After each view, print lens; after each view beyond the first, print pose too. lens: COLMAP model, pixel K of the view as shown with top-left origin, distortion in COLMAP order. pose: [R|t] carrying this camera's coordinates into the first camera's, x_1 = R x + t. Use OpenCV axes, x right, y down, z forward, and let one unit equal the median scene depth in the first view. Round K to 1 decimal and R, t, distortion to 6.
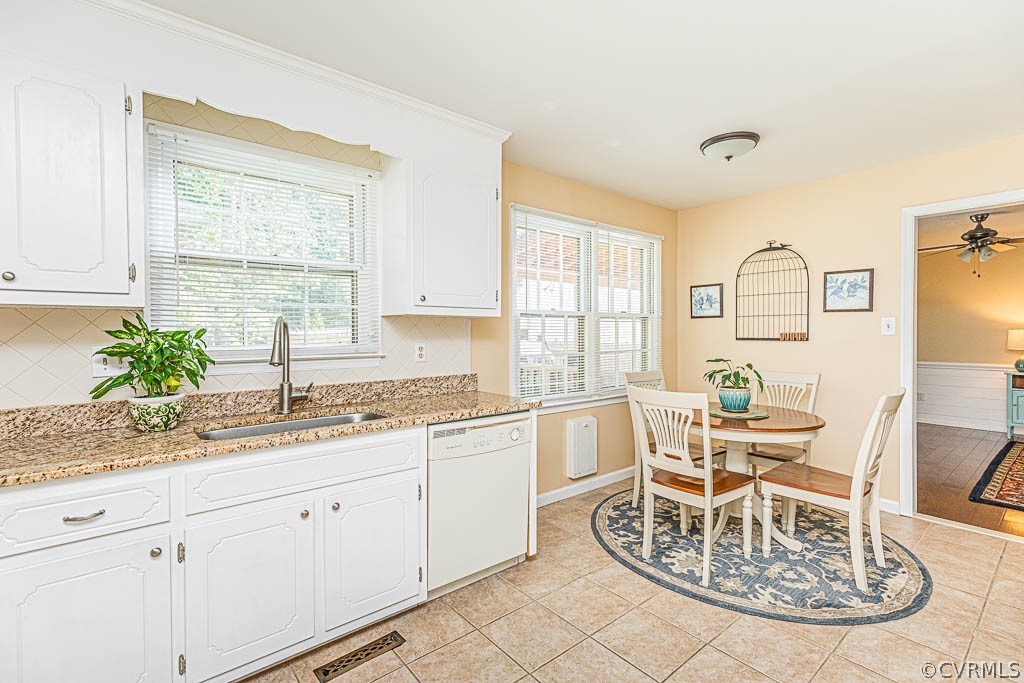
lens RADIAL K [[464.6, 0, 514.6], [0, 464.6, 339.0], [0, 0, 1]] dist [-0.000907, -0.000373]
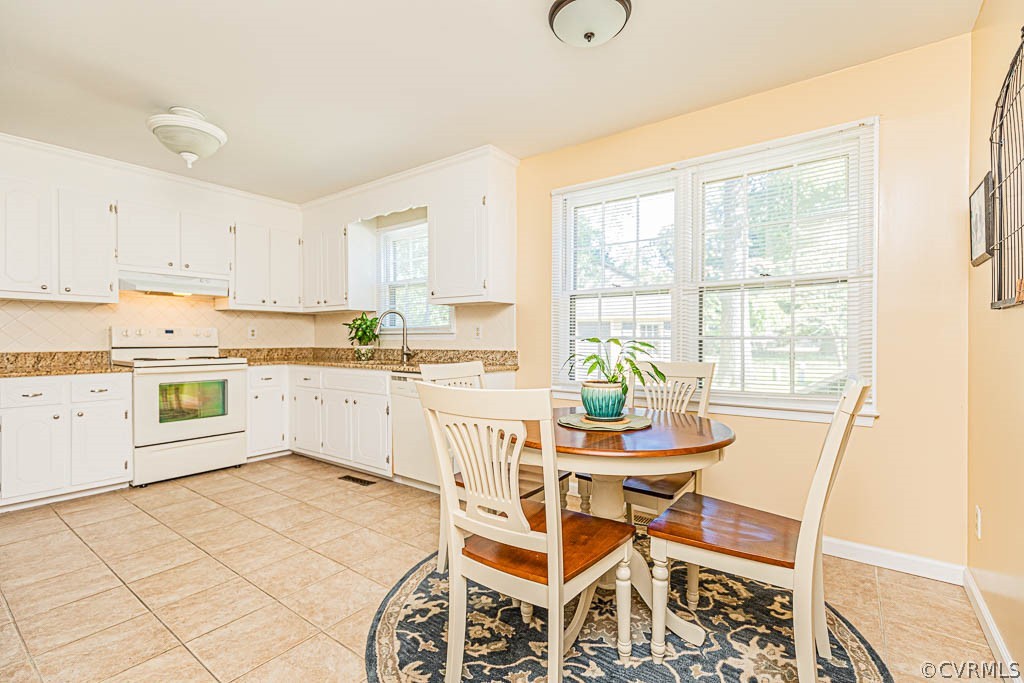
lens RADIAL K [[464.6, 0, 518.8], [0, 464.6, 338.7], [0, 0, 1]] dist [-0.000907, -0.000373]
pose [[0.249184, 0.007533, -0.968427, 1.447027], [-0.013600, 0.999898, 0.004278, 0.052442], [0.968361, 0.012104, 0.249262, 0.970052]]
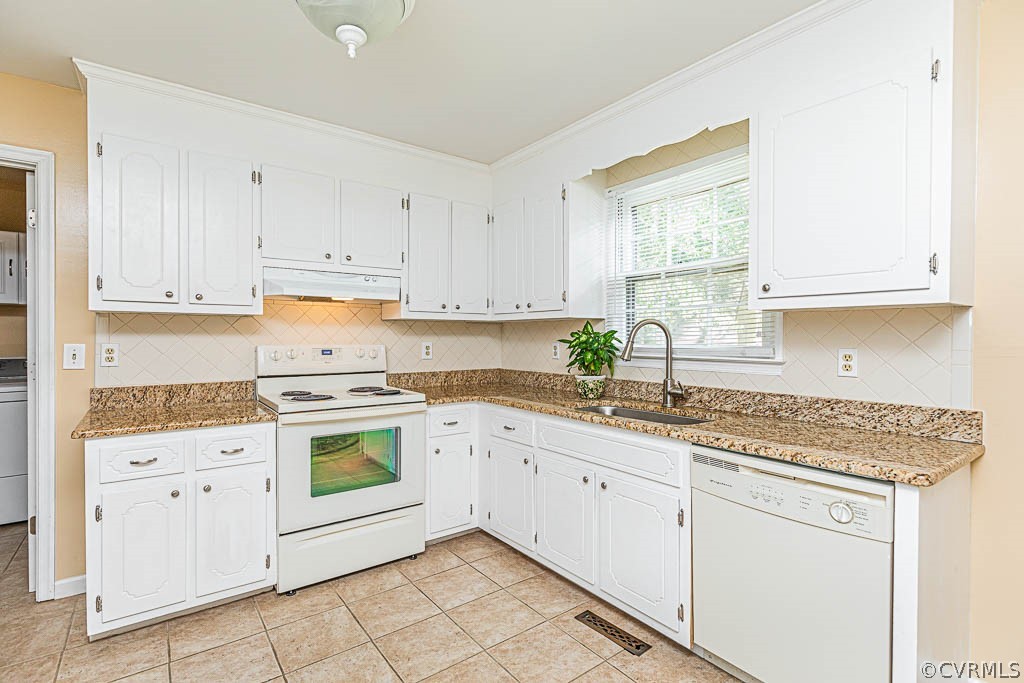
lens RADIAL K [[487.6, 0, 509.2], [0, 487.6, 337.8], [0, 0, 1]] dist [-0.001729, -0.000422]
pose [[-0.053769, 0.010858, -0.998494, 0.674678], [-0.014238, 0.999831, 0.011639, -0.011258], [0.998452, 0.014842, -0.053605, 0.676999]]
